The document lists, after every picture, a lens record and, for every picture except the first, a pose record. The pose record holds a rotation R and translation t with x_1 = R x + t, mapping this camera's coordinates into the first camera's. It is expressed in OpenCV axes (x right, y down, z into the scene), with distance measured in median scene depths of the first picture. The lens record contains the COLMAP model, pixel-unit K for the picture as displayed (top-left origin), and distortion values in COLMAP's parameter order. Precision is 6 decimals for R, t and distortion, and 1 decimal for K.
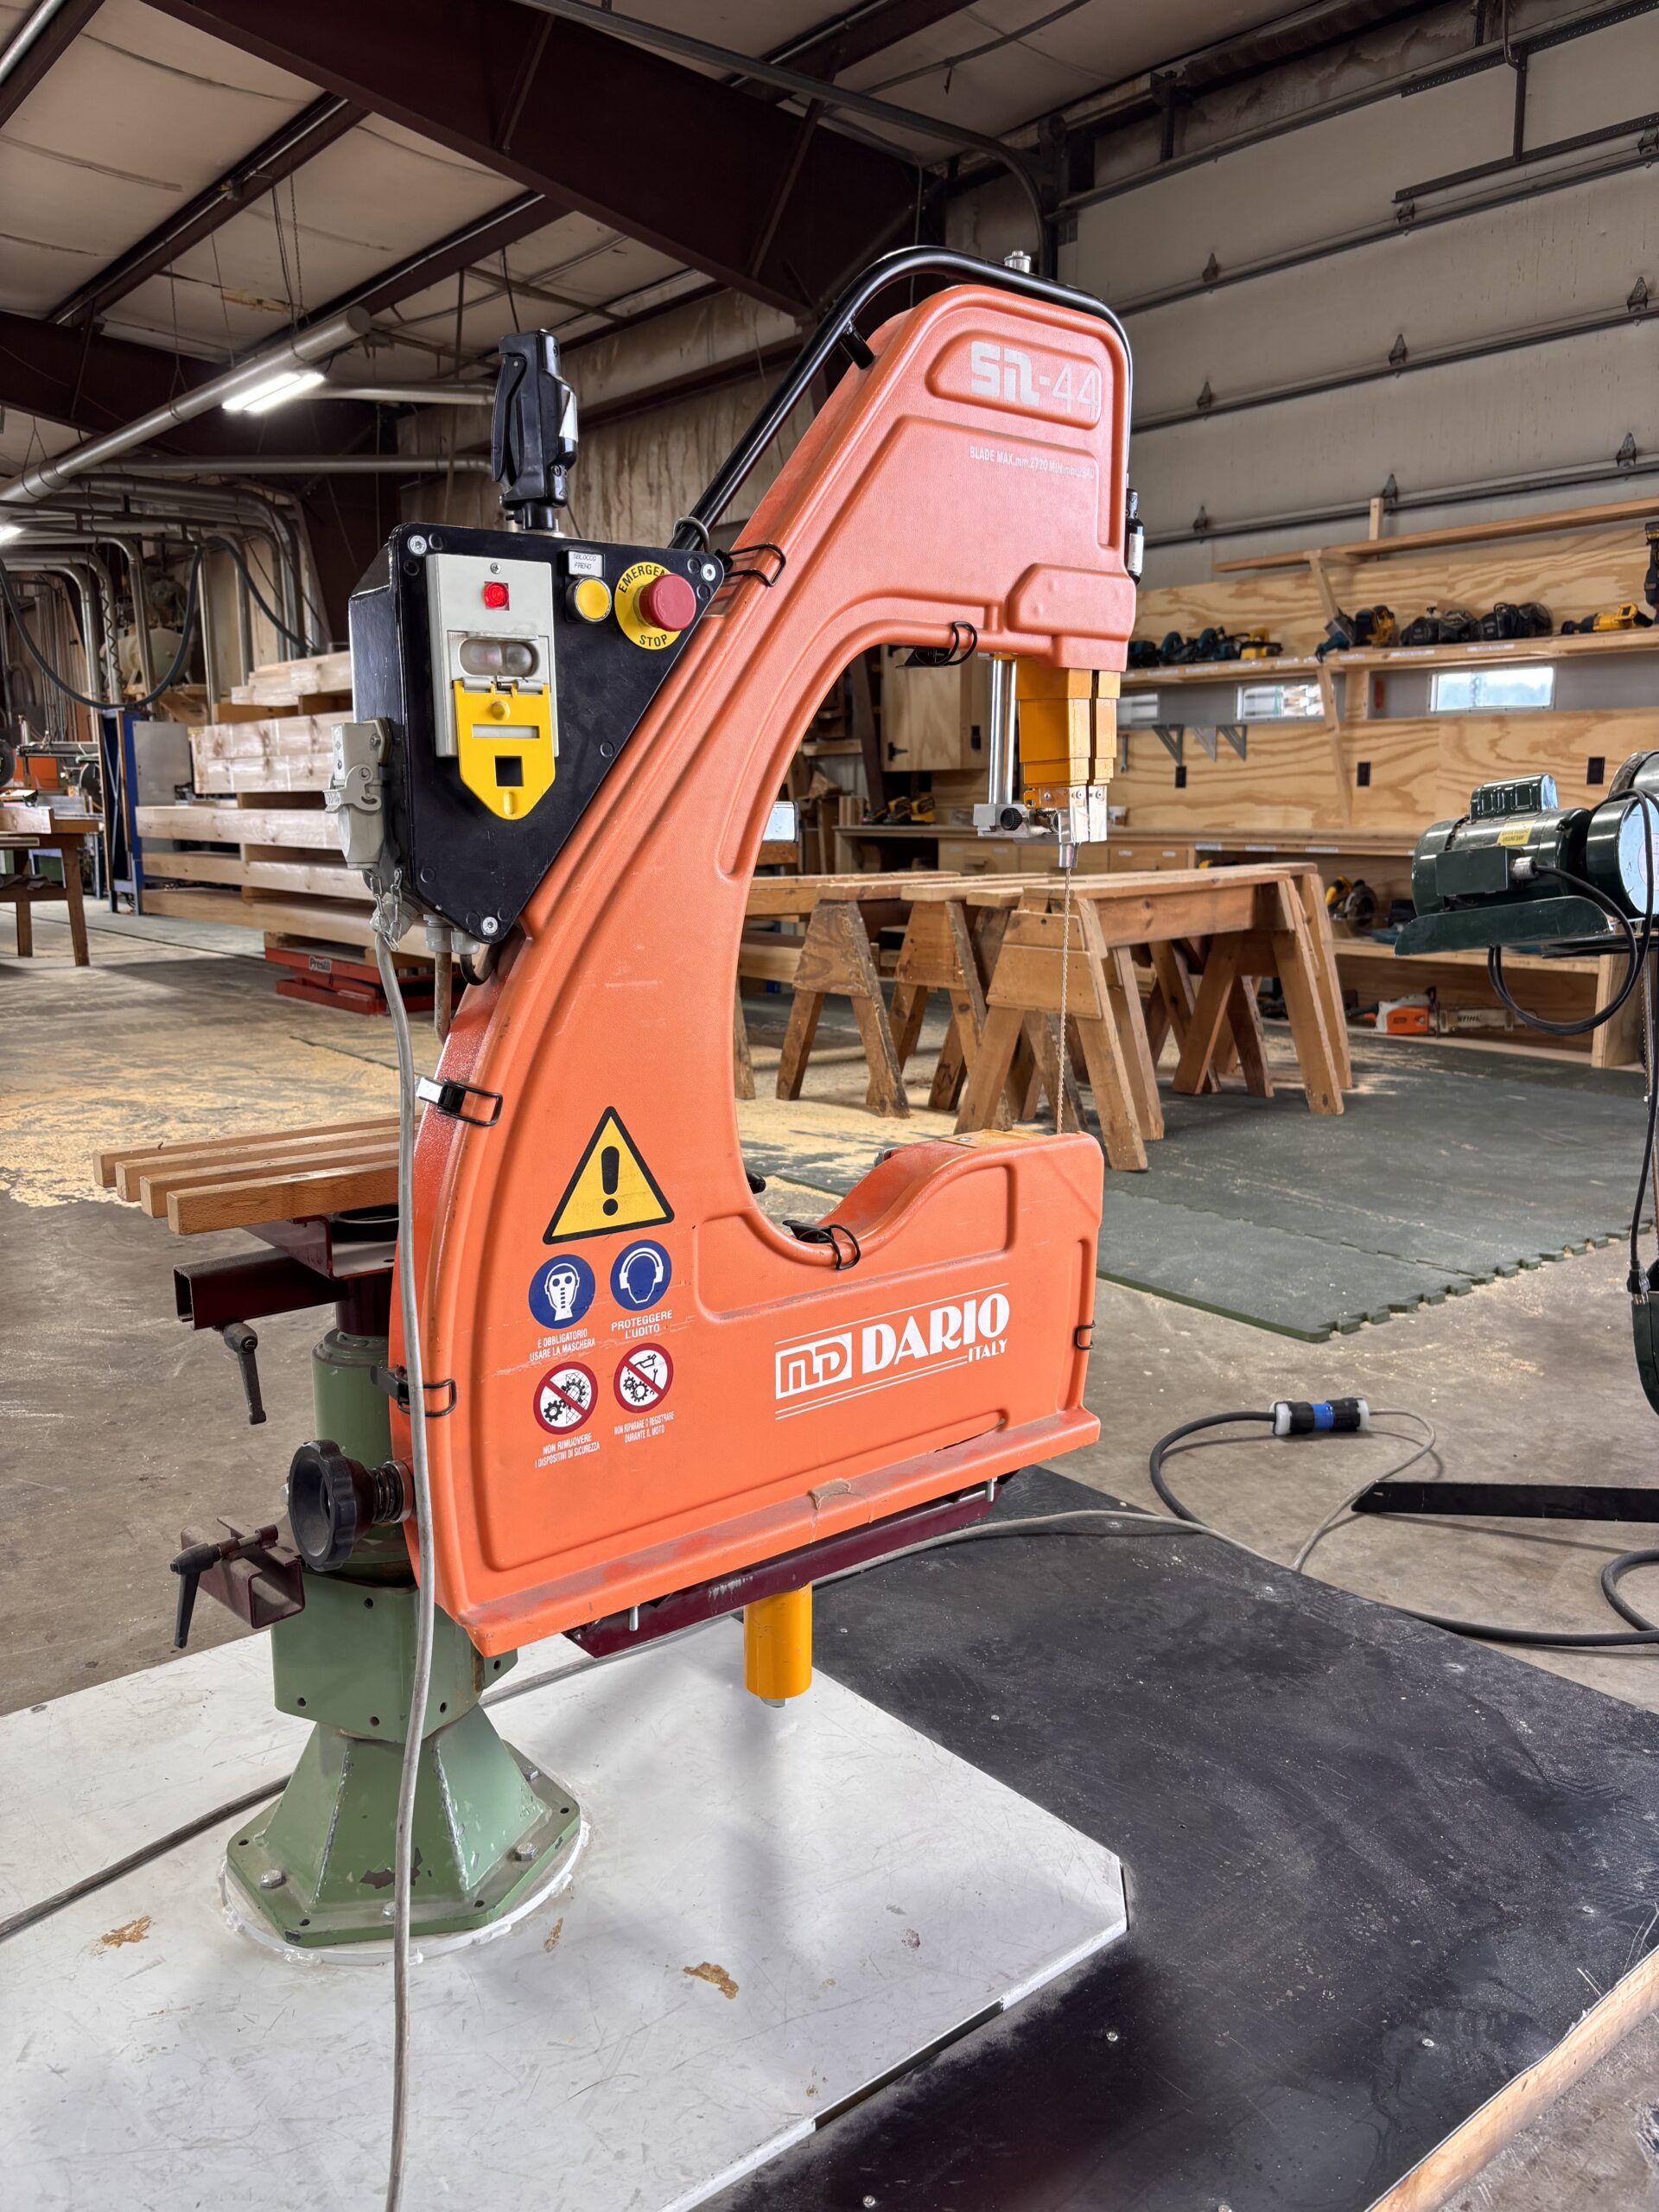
lens RADIAL K [[1683.0, 0, 838.1], [0, 1683.0, 1090.7], [0, 0, 1]] dist [0.026264, -0.040775]
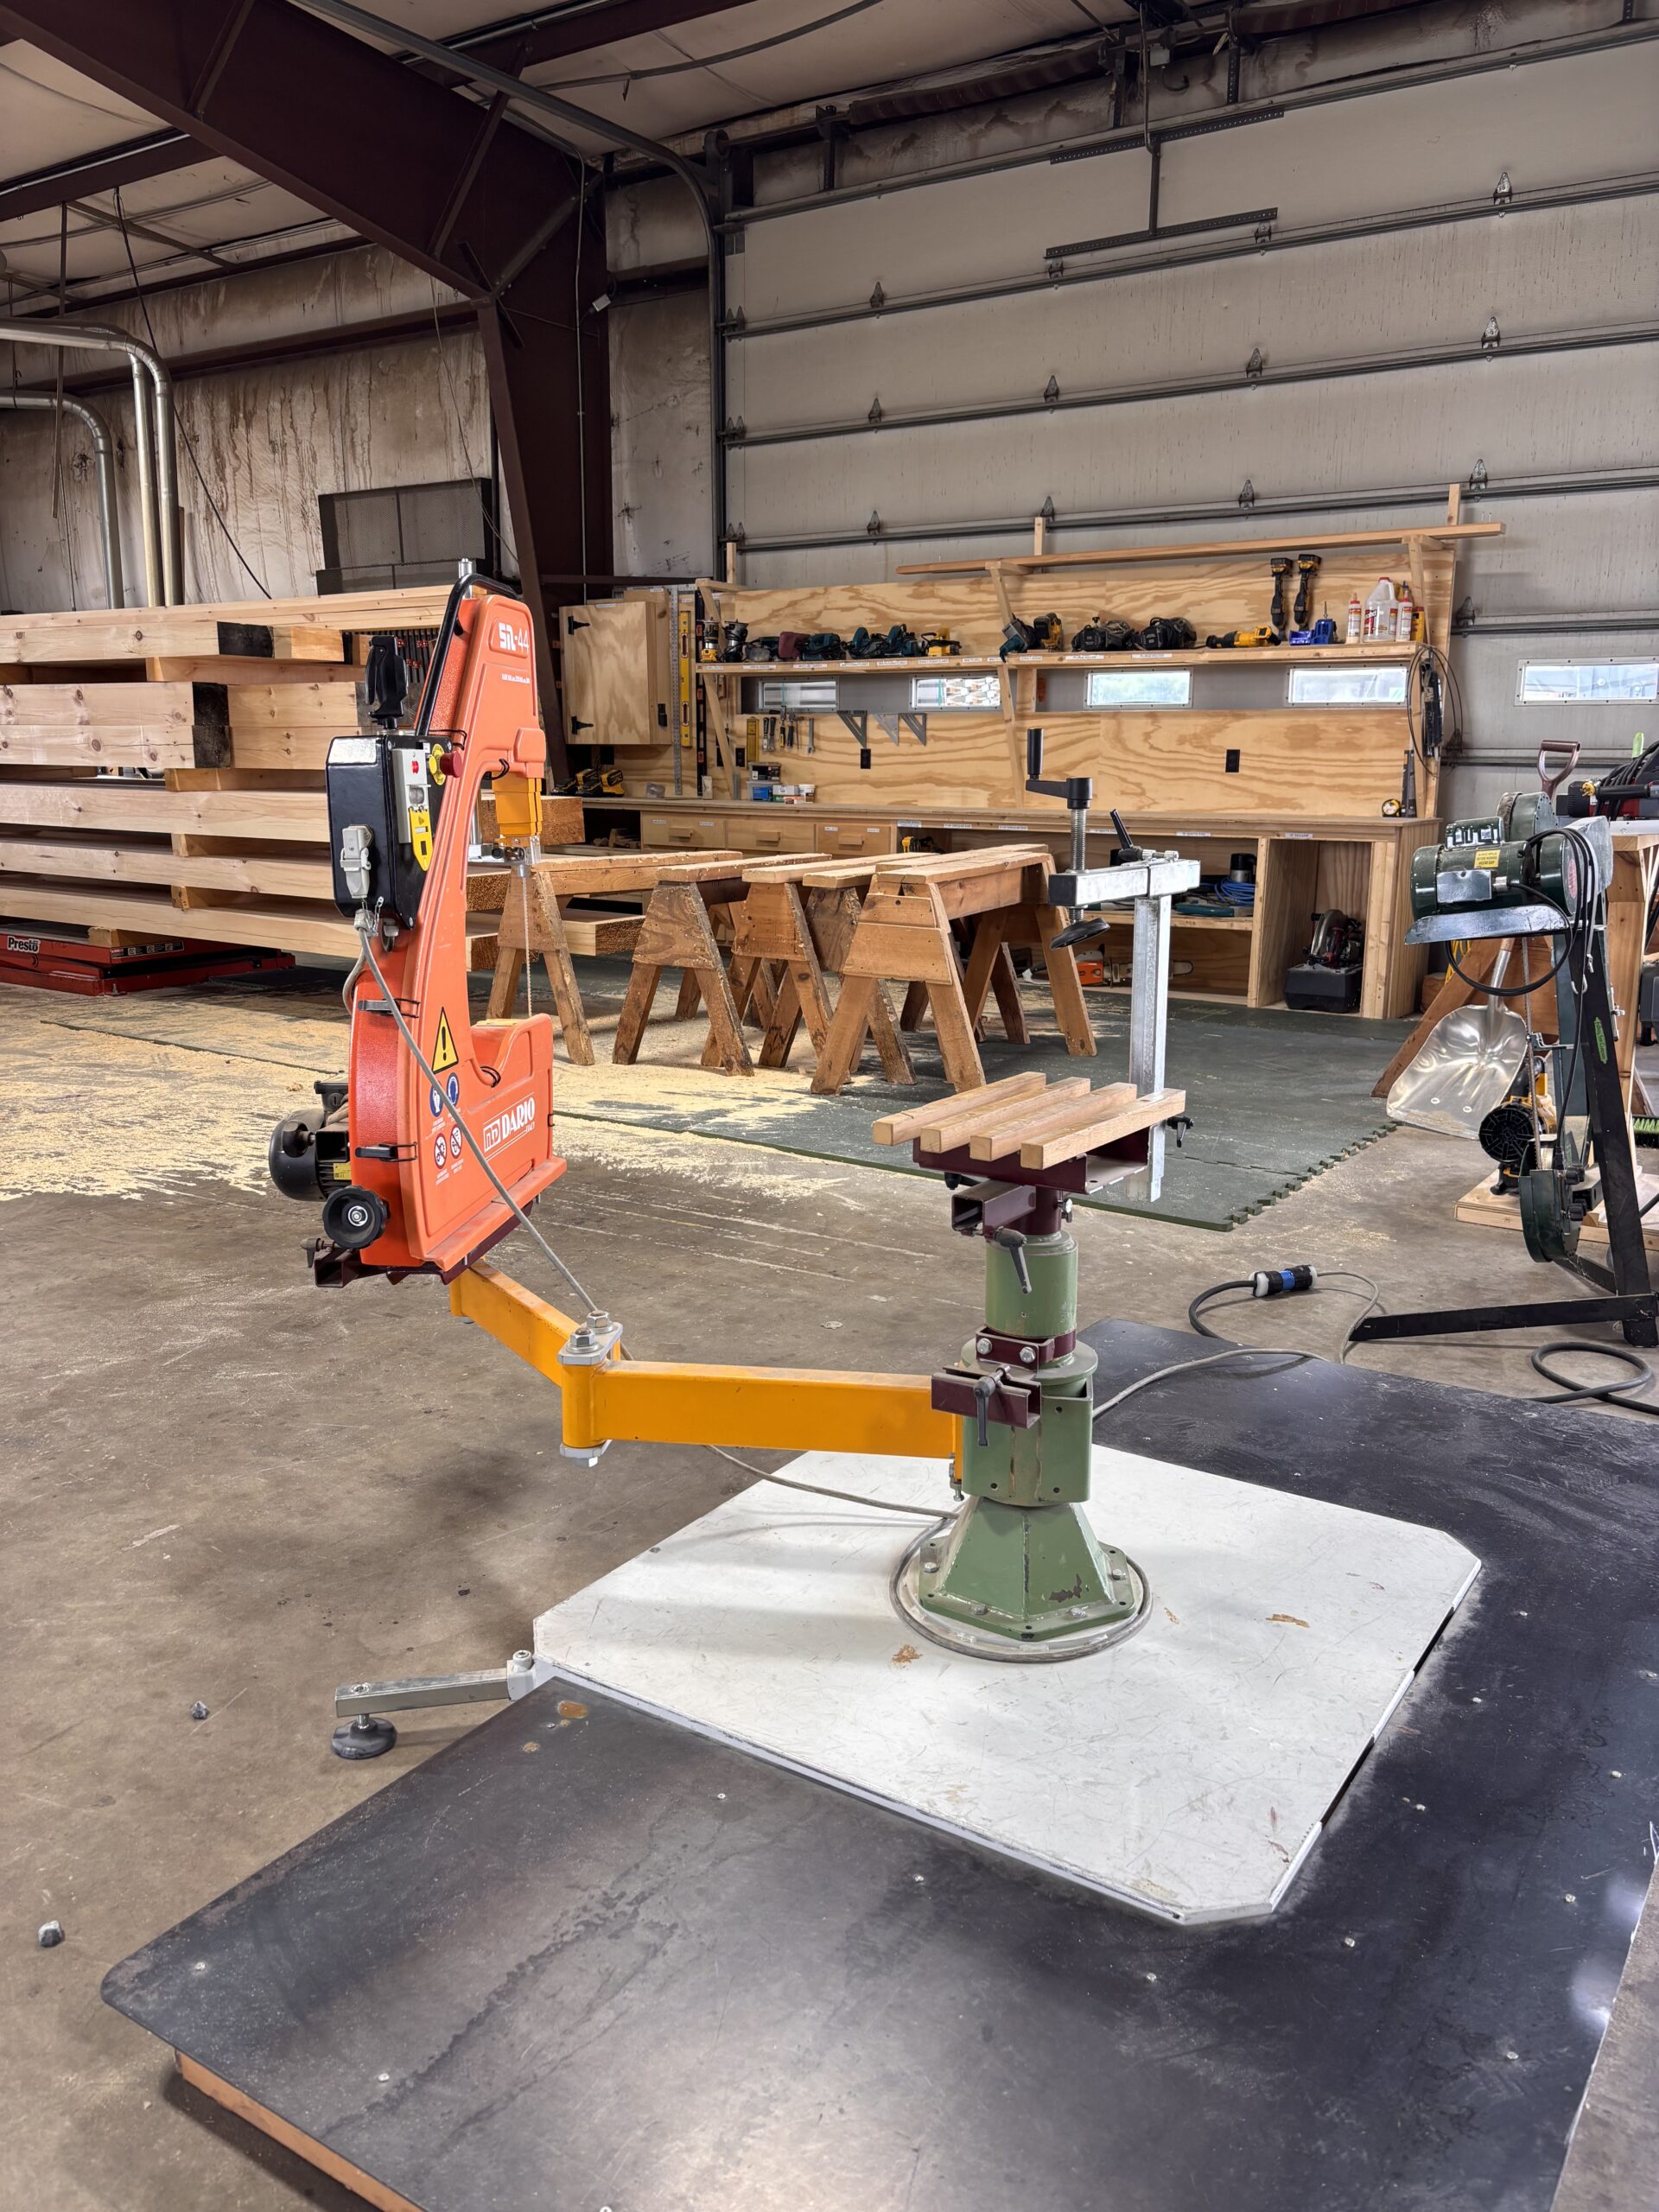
lens RADIAL K [[1683.0, 0, 829.6], [0, 1683.0, 1104.3], [0, 0, 1]] dist [0.026264, -0.040775]
pose [[0.955817, -0.051298, 0.289451, -0.200662], [0.040282, 0.998224, 0.043891, -0.009987], [-0.291188, -0.030292, 0.956186, -0.082088]]
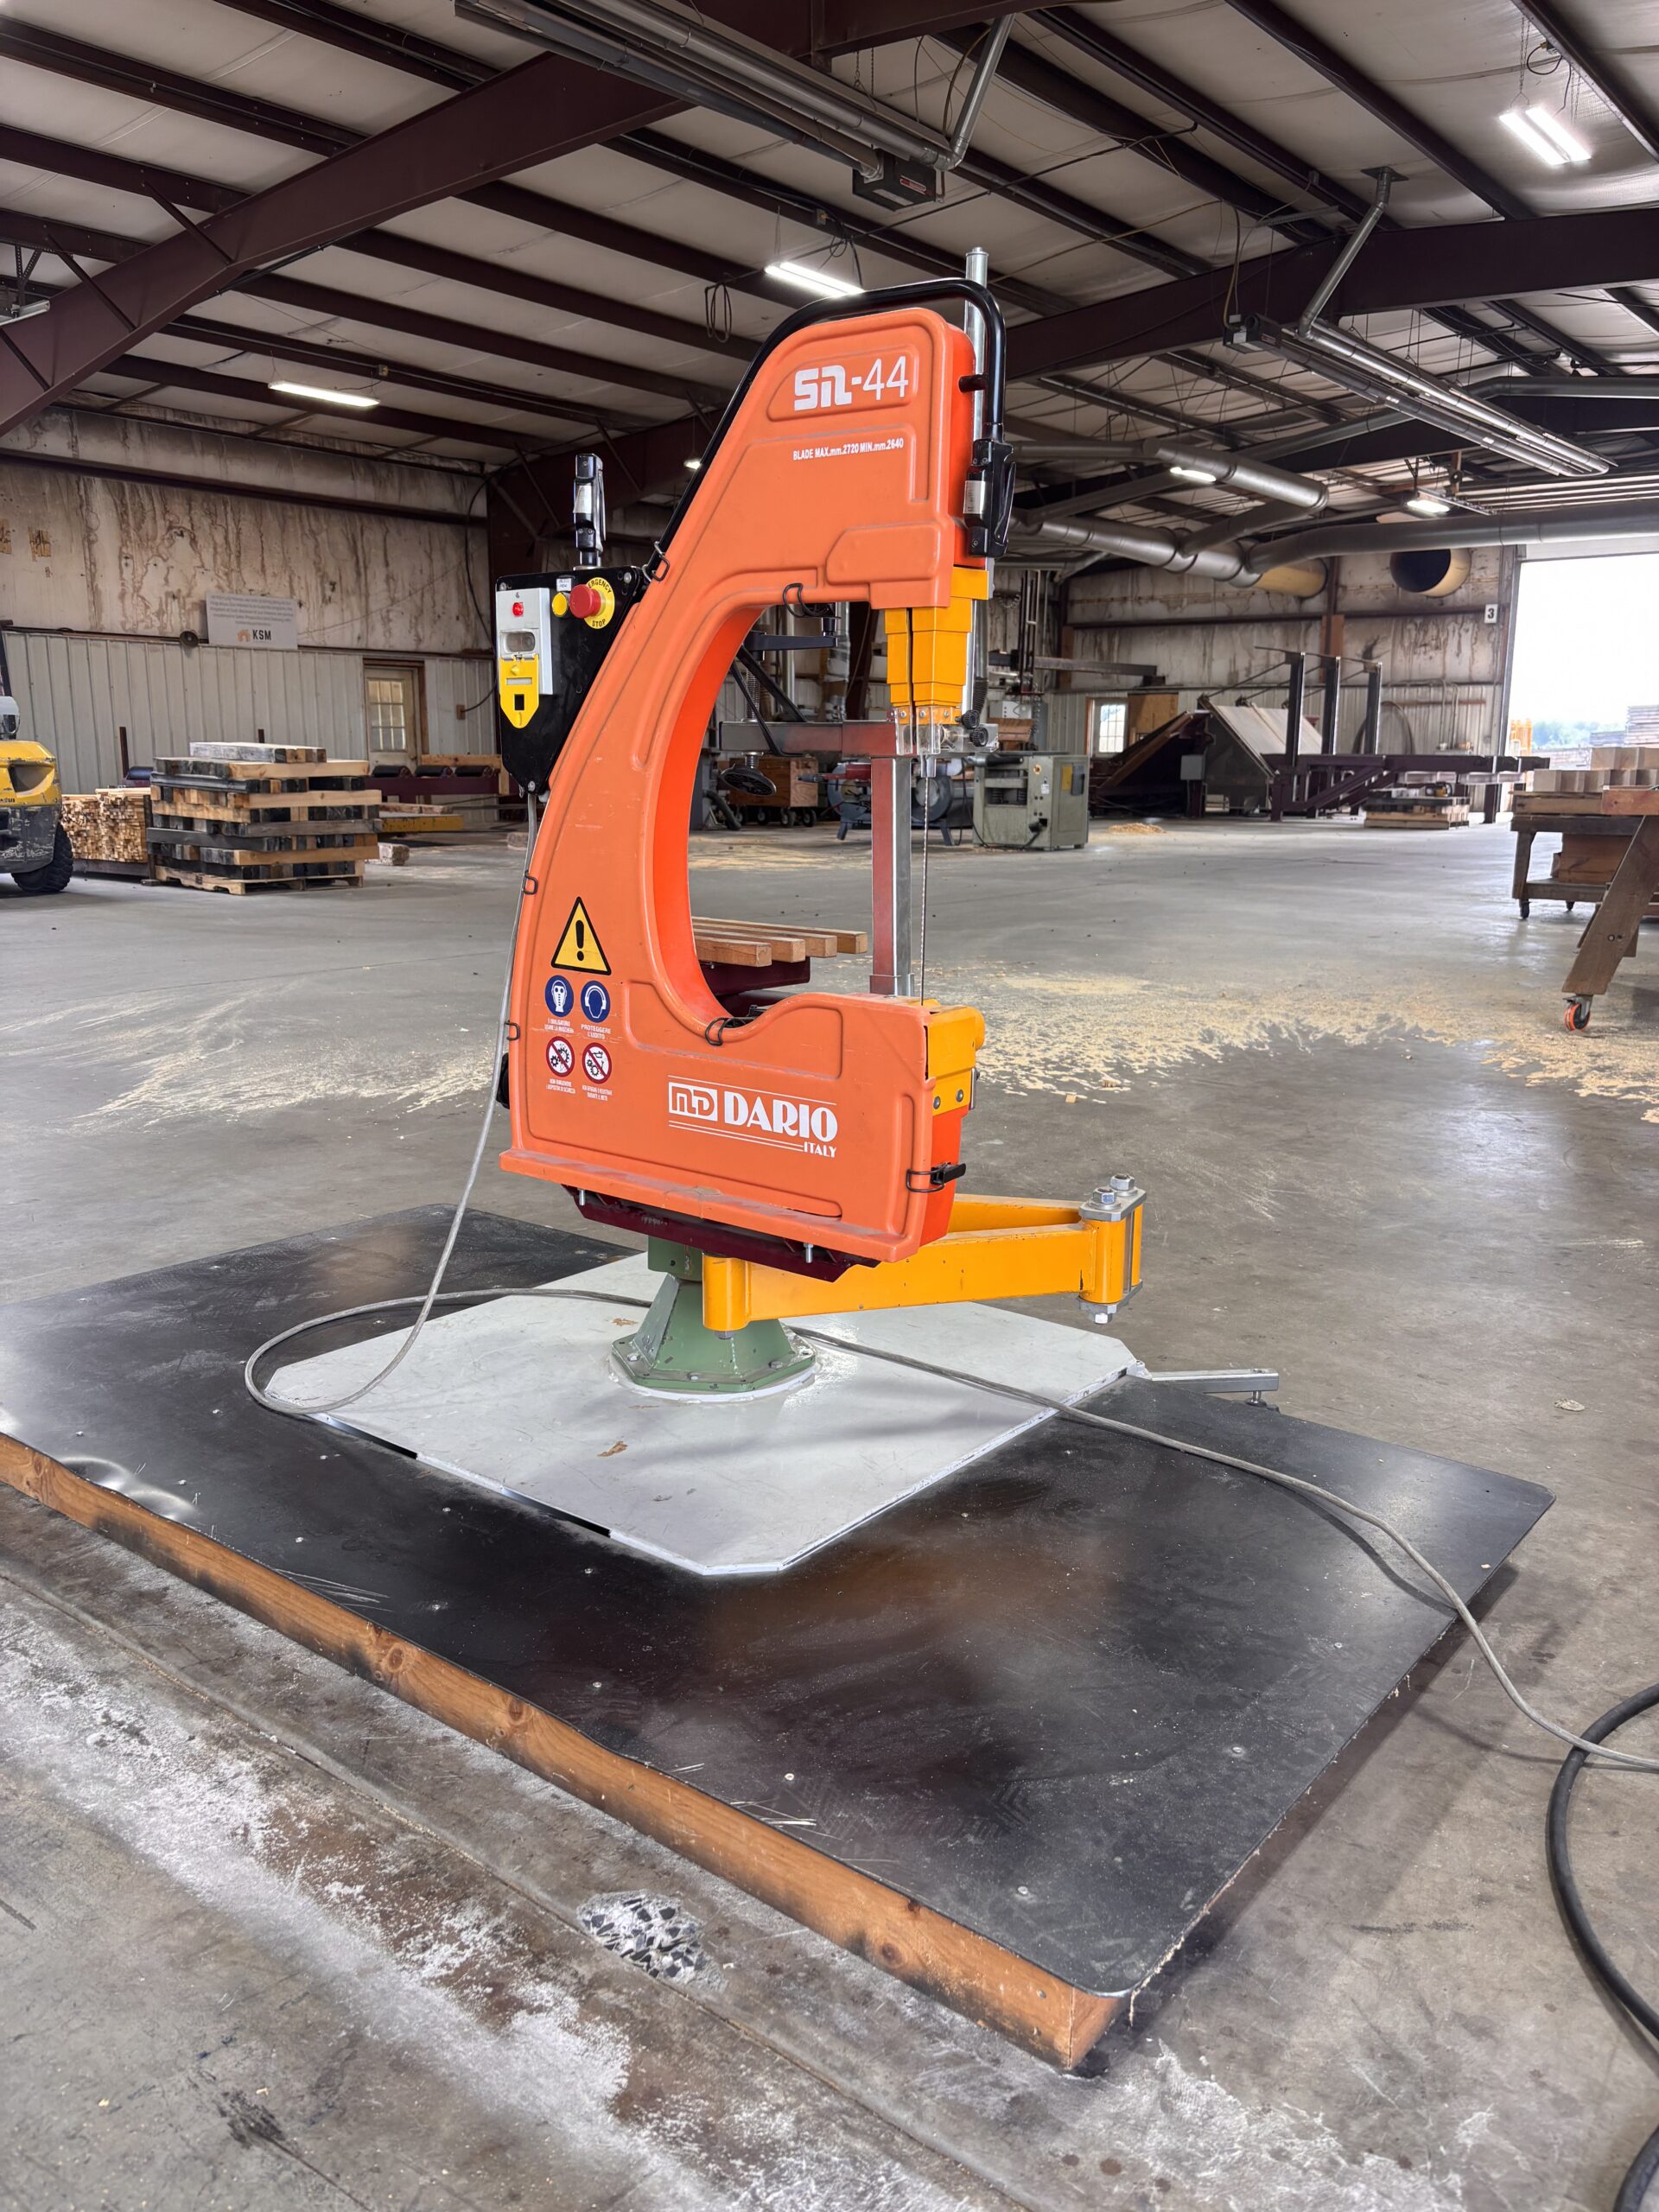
lens RADIAL K [[1683.0, 0, 848.2], [0, 1683.0, 1111.1], [0, 0, 1]] dist [0.026264, -0.040775]
pose [[0.220277, 0.210831, -0.952380, 0.317512], [-0.177429, 0.968735, 0.173414, -0.024777], [0.959165, 0.130780, 0.250798, 0.166949]]
